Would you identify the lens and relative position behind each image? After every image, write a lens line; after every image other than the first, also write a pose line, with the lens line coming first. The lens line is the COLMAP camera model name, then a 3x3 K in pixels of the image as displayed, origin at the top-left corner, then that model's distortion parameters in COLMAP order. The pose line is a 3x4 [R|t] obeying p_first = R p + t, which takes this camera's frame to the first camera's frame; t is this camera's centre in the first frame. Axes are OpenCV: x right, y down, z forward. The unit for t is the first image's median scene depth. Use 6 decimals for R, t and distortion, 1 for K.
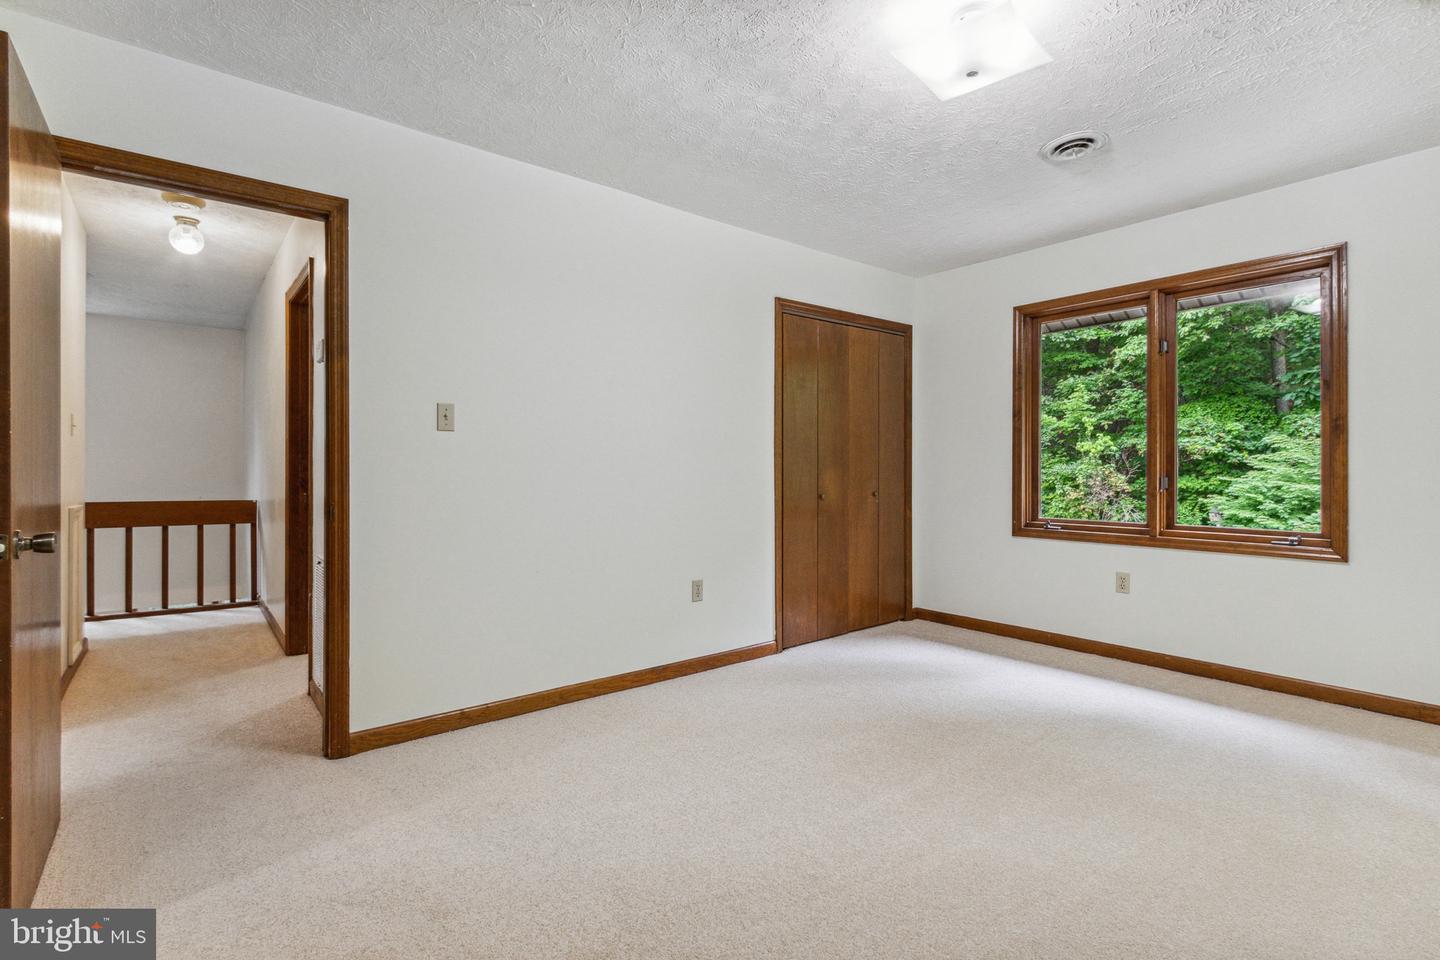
lens RADIAL K [[681.4, 0, 717.3], [0, 681.4, 473.3], [0, 0, 1]] dist [0.004492, -0.003437]
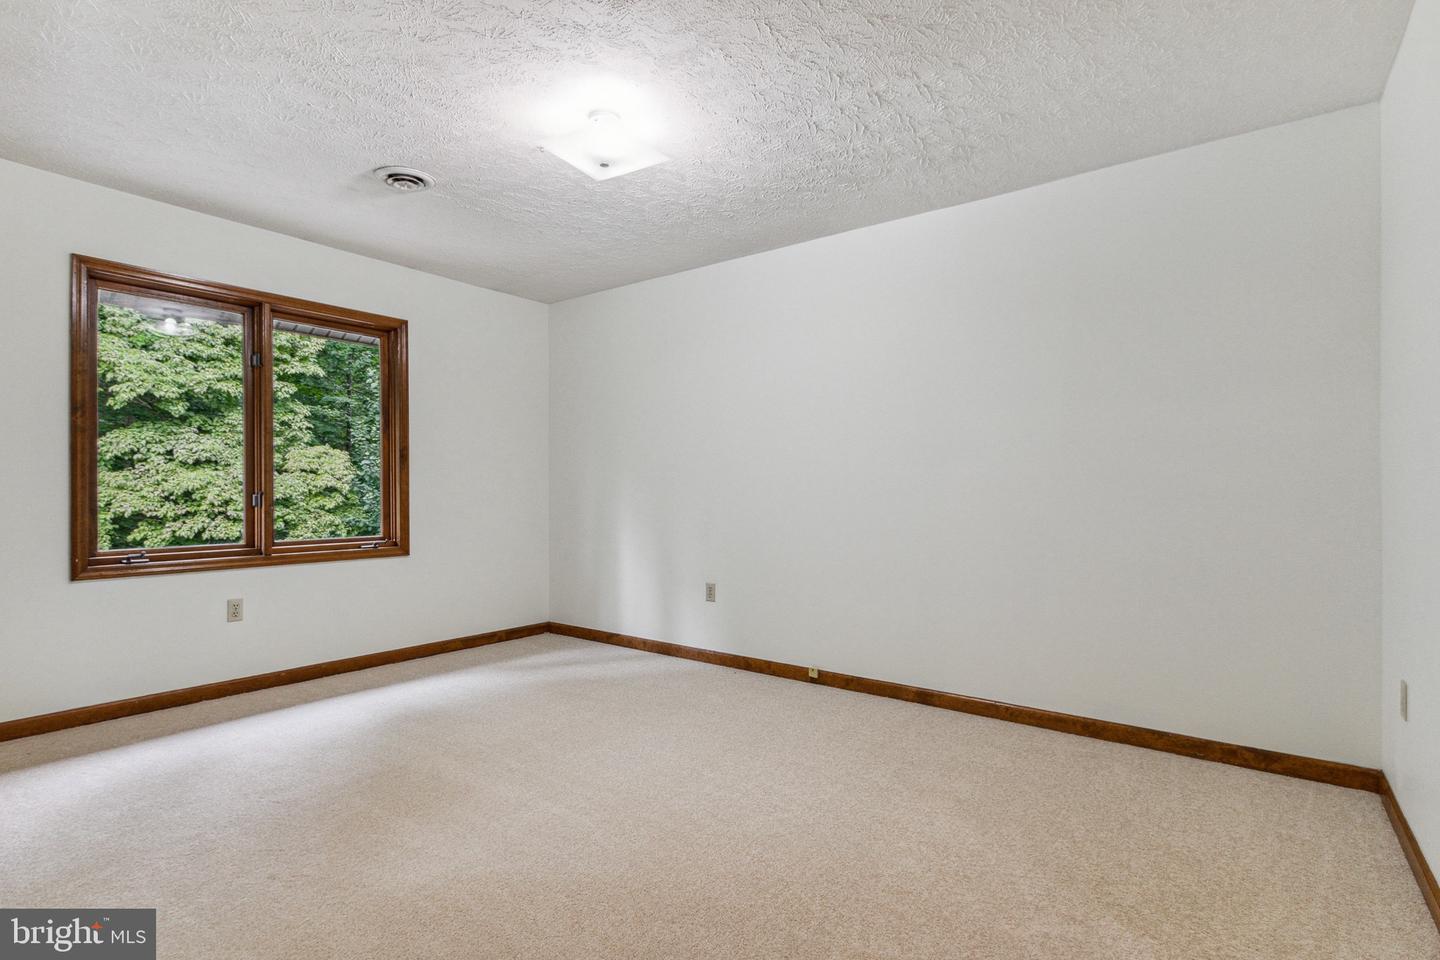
lens RADIAL K [[681.4, 0, 730.3], [0, 681.4, 480.1], [0, 0, 1]] dist [0.004492, -0.003437]
pose [[-0.288826, 0.011921, 0.957307, -0.465091], [-0.003261, 0.999904, -0.013436, -0.003995], [-0.957376, -0.007003, -0.288759, 0.613880]]
